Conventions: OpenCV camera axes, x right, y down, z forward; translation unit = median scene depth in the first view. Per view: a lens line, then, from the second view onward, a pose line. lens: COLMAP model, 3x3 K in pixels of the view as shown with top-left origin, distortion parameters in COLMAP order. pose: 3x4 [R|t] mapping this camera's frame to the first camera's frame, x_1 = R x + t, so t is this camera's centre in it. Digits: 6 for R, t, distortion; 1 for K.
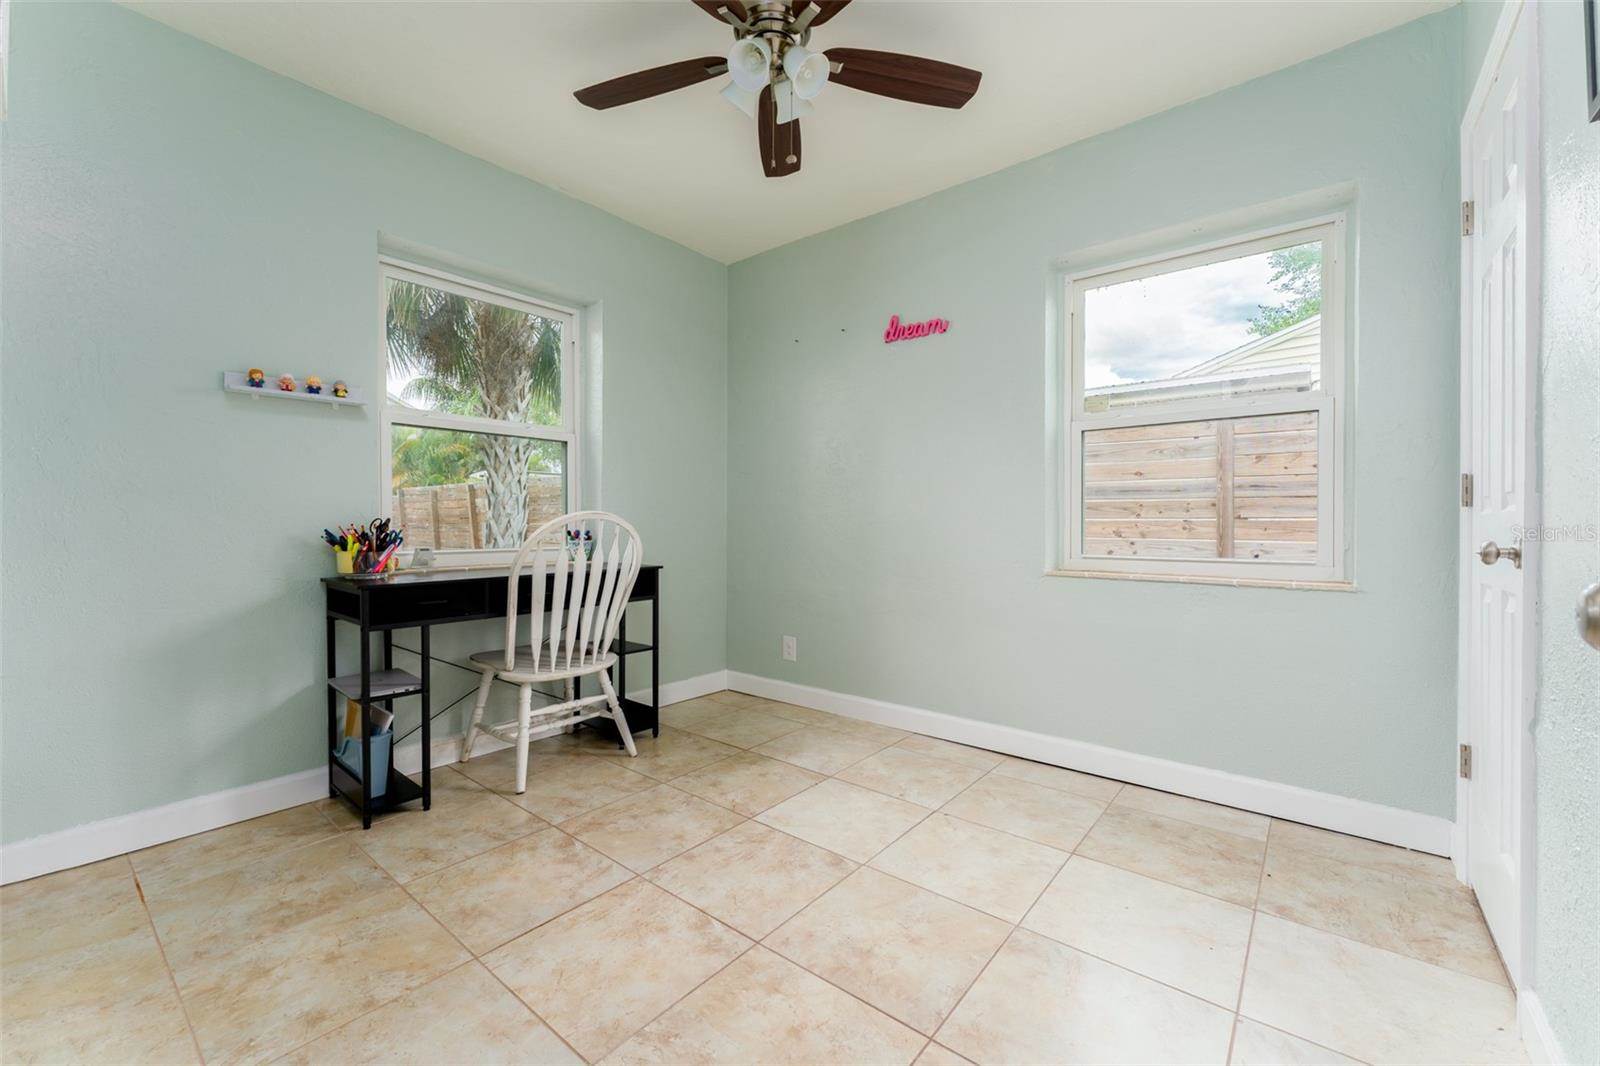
lens RADIAL K [[646.9, 0, 799.3], [0, 646.9, 518.1], [0, 0, 1]] dist [-0.000635, -0.000118]
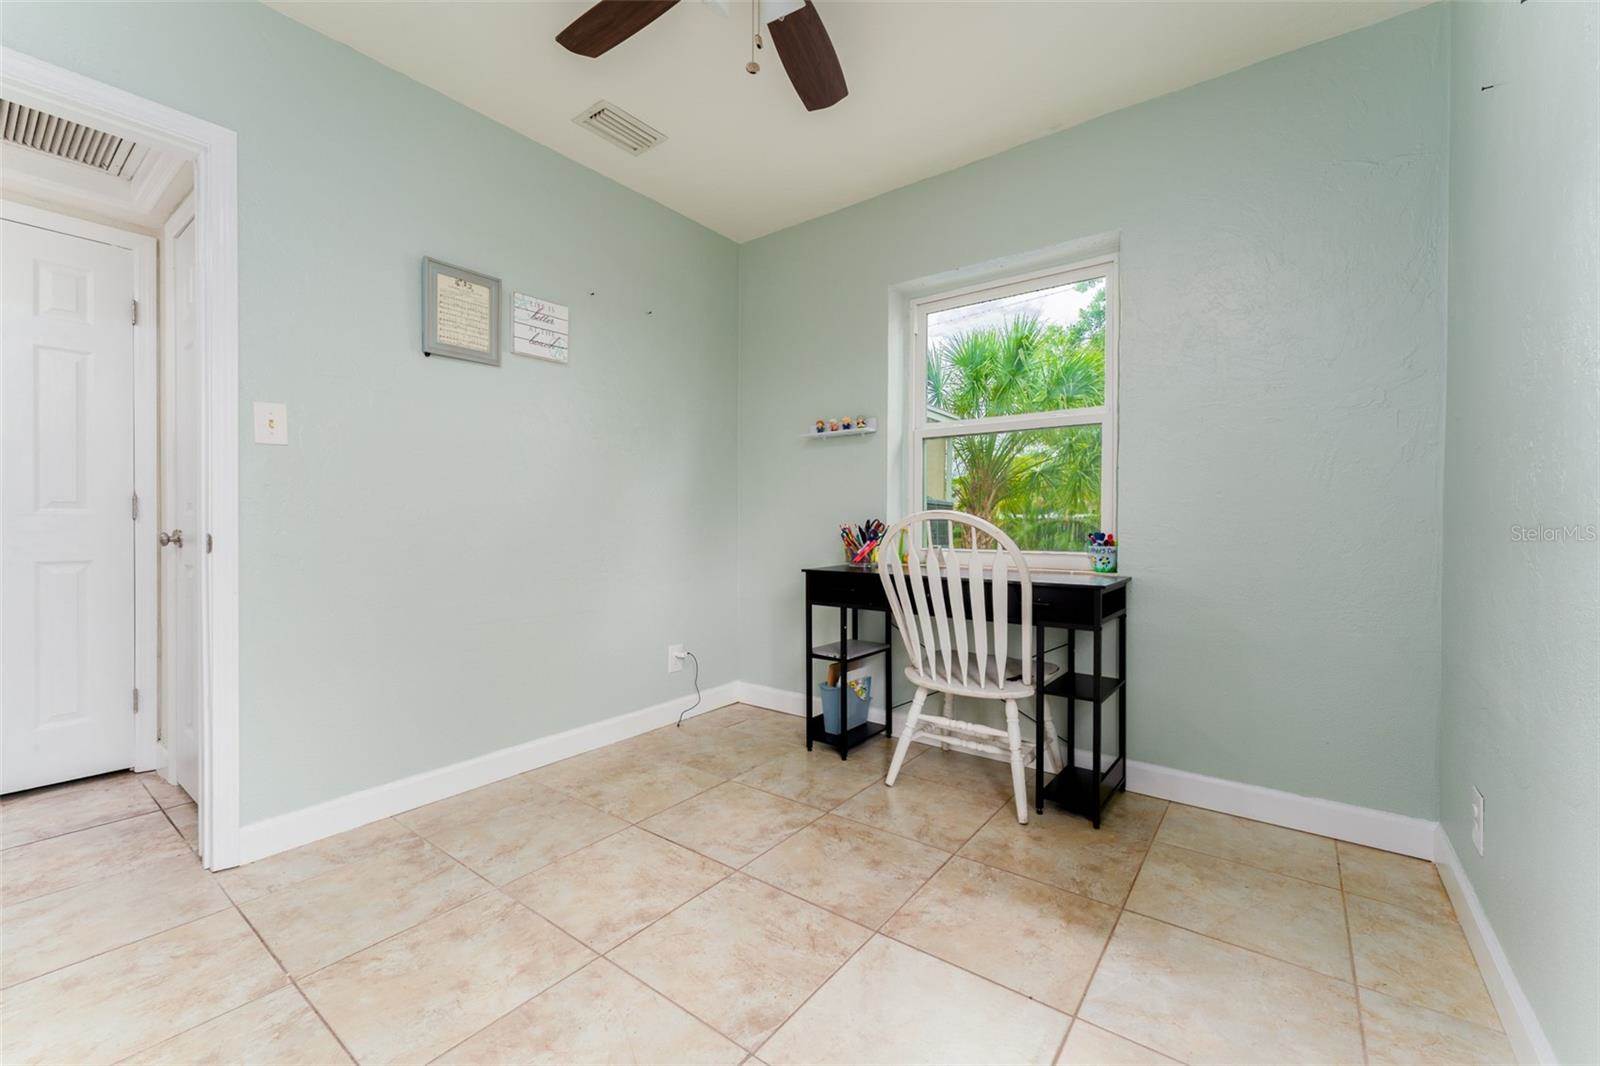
lens RADIAL K [[646.9, 0, 799.3], [0, 646.9, 518.1], [0, 0, 1]] dist [-0.000635, -0.000118]
pose [[0.037485, -0.006340, -0.999277, 0.690375], [0.006402, 0.999961, -0.006104, 0.004593], [0.999277, -0.006168, 0.037525, 0.946159]]
